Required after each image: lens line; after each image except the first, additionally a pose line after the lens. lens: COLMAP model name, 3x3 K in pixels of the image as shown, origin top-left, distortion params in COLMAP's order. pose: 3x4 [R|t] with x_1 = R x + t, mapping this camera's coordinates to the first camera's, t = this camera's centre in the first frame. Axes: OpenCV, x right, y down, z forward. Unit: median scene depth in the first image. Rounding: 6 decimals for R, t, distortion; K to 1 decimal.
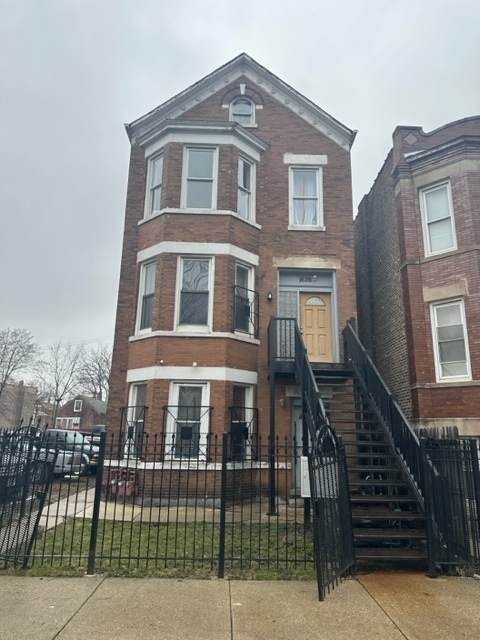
lens RADIAL K [[441.7, 0, 238.1], [0, 441.7, 318.3], [0, 0, 1]] dist [0.029650, -0.024685]
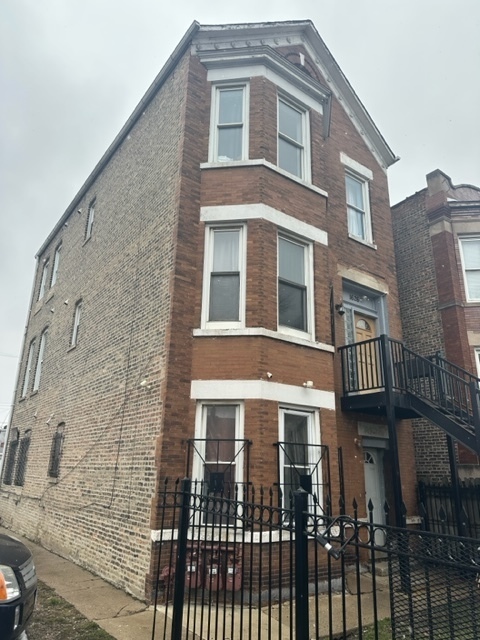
lens RADIAL K [[441.7, 0, 236.5], [0, 441.7, 324.6], [0, 0, 1]] dist [0.029650, -0.024685]
pose [[0.827621, 0.177778, 0.532389, -0.536718], [-0.155310, 0.984014, -0.087150, 0.082211], [-0.539372, -0.010558, 0.842002, 0.422397]]
